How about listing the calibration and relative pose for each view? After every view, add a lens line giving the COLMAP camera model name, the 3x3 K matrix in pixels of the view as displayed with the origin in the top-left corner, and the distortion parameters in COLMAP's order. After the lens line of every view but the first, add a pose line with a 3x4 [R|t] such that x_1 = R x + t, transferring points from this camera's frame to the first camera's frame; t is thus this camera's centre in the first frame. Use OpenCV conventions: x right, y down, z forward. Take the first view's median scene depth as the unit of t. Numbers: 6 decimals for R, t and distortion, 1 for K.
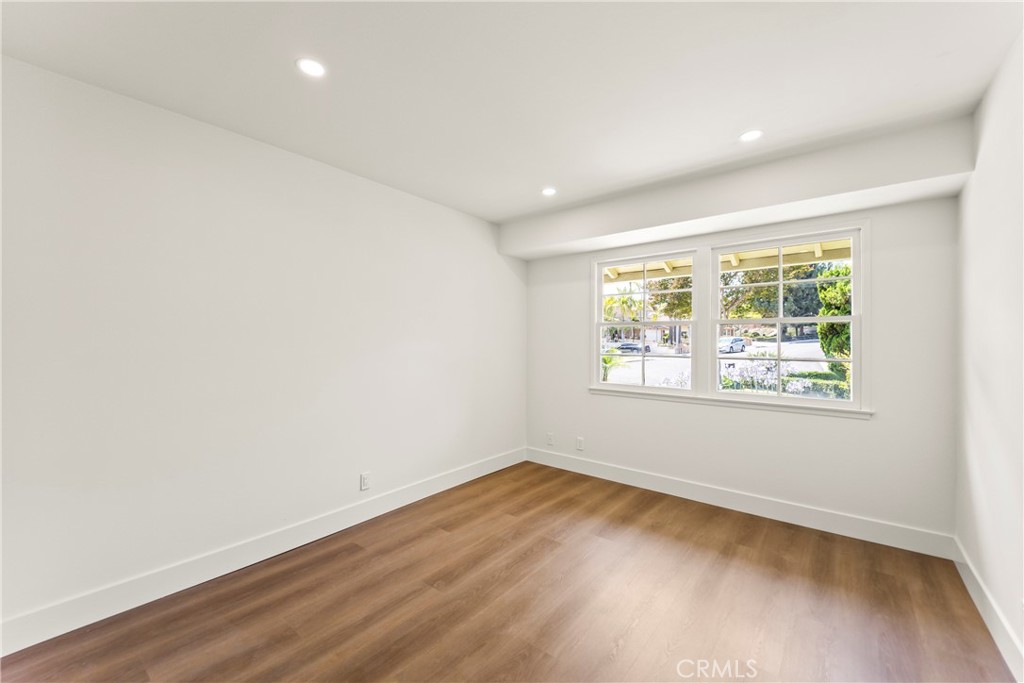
lens RADIAL K [[411.2, 0, 510.1], [0, 411.2, 350.0], [0, 0, 1]] dist [0.030421, -0.018510]
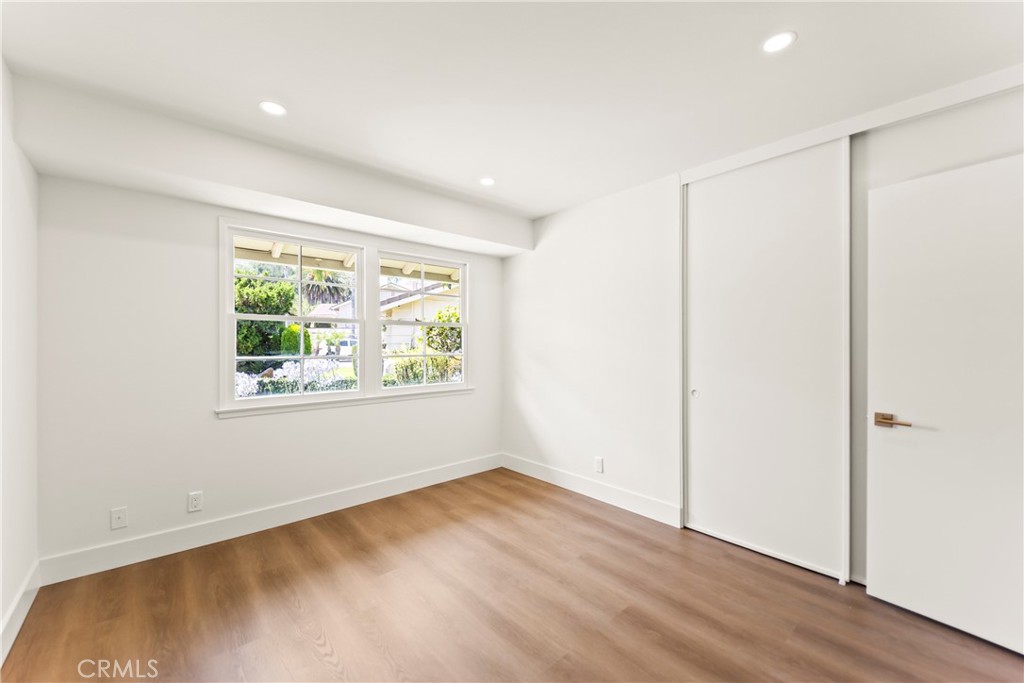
lens RADIAL K [[411.2, 0, 510.1], [0, 411.2, 350.0], [0, 0, 1]] dist [0.030421, -0.018510]
pose [[0.153630, -0.015424, 0.988008, -0.516396], [0.023528, 0.999652, 0.011947, -0.003403], [-0.987848, 0.021410, 0.153939, 0.557932]]
